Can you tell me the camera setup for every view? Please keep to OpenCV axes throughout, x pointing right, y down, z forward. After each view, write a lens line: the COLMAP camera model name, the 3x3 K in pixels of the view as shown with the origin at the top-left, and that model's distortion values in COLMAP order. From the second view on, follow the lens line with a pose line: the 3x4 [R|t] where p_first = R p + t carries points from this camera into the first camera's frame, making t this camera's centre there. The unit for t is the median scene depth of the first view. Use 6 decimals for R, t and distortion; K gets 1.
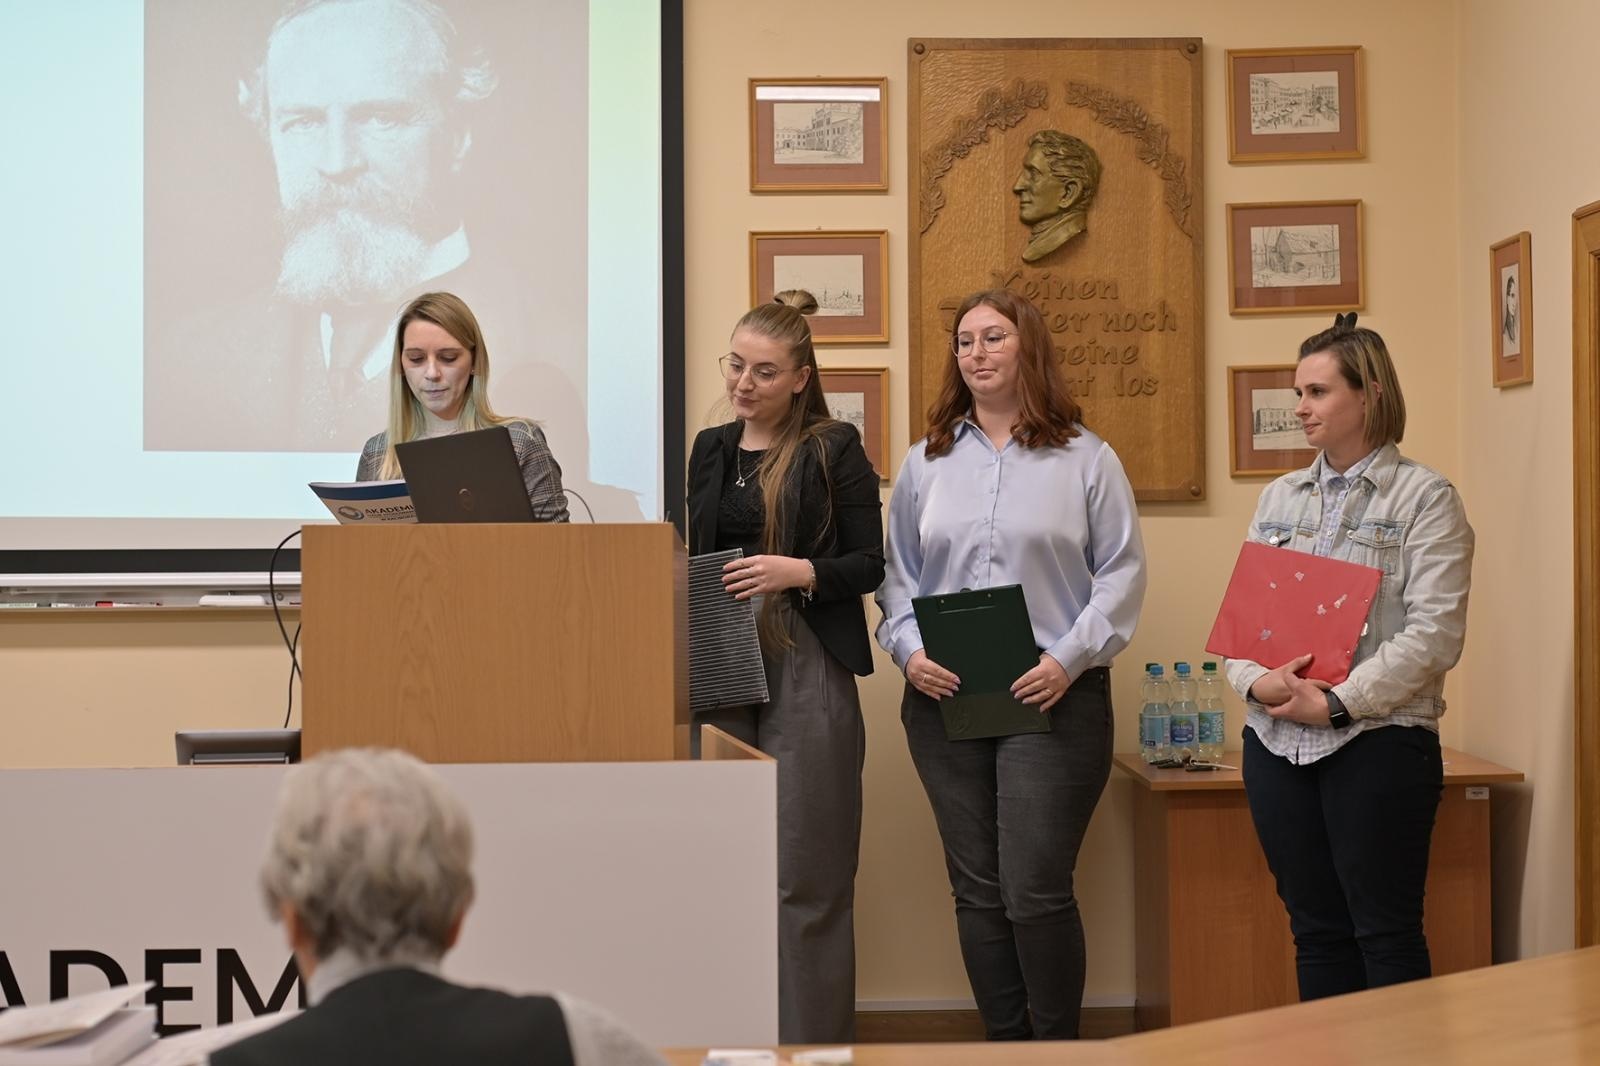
lens RADIAL K [[2636.4, 0, 860.4], [0, 2636.4, 501.2], [0, 0, 1]] dist [0.011189, 0.000000]
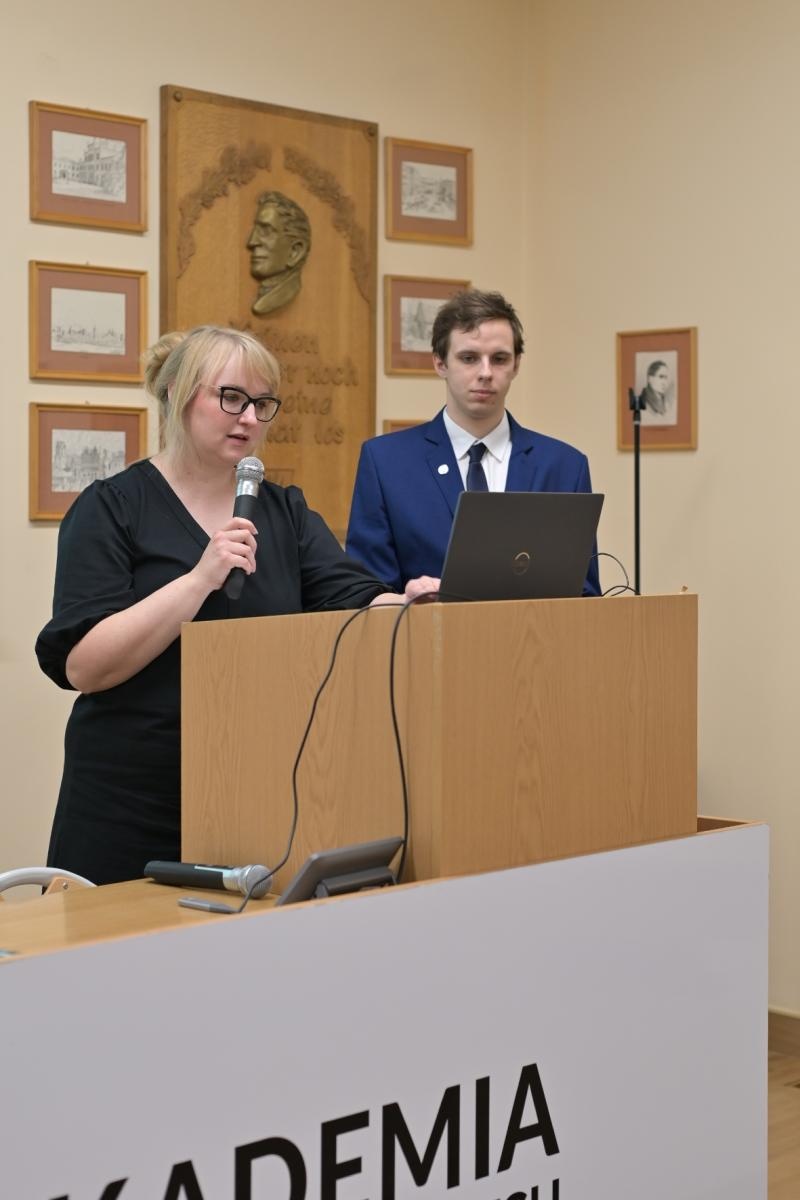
lens RADIAL K [[2119.2, 0, 452.1], [0, 2119.2, 527.6], [0, 0, 1]] dist [0.012393, 0.000000]
pose [[0.718343, 0.004286, 0.695676, -0.470021], [-0.017942, 0.999763, 0.012367, -0.016928], [-0.695457, -0.021366, 0.718250, 0.333098]]
